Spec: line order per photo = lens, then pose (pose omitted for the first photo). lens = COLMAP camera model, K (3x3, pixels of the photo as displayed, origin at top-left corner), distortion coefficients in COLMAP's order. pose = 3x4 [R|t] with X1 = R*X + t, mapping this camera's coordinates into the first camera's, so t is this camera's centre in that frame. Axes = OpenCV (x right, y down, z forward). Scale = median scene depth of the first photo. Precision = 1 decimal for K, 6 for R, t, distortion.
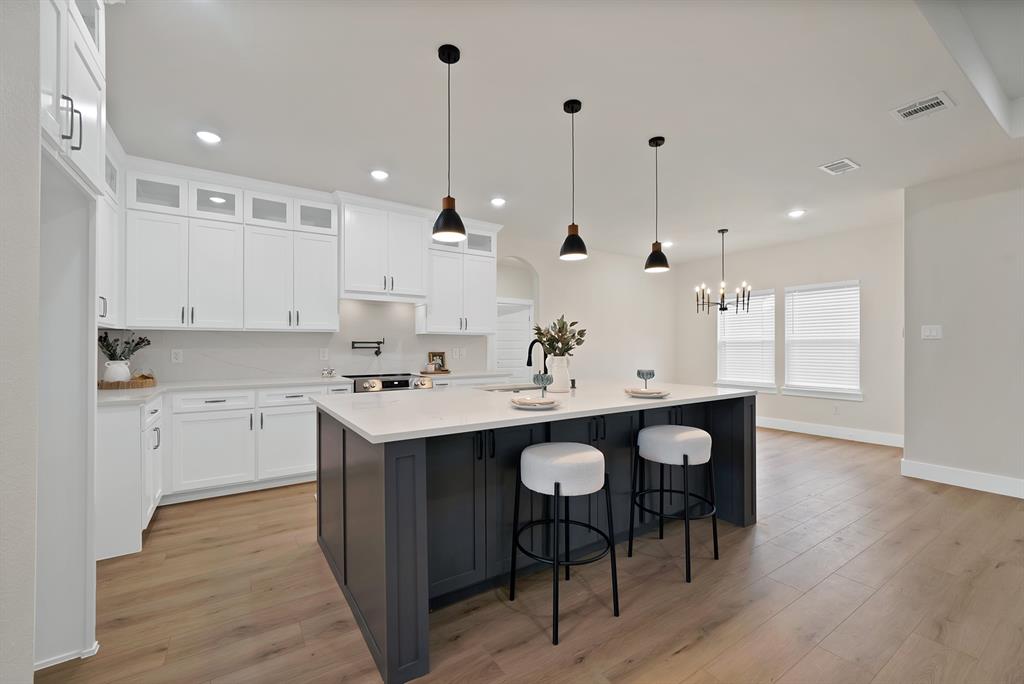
lens RADIAL K [[418.6, 0, 510.7], [0, 418.6, 344.1], [0, 0, 1]] dist [0.002638, 0.000197]
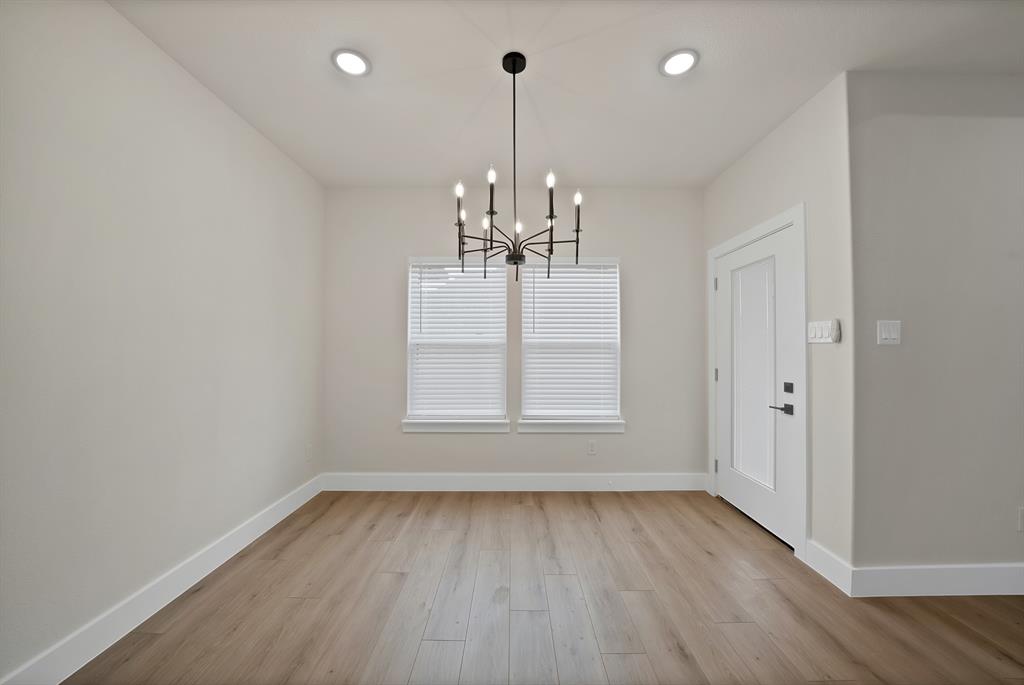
lens RADIAL K [[370.0, 0, 512.9], [0, 370.0, 346.5], [0, 0, 1]] dist [-0.011964, 0.000044]
pose [[0.542937, 0.012807, 0.839676, 0.305699], [-0.012843, 0.999893, -0.006947, -0.000387], [-0.839675, -0.007012, 0.543044, 1.137676]]
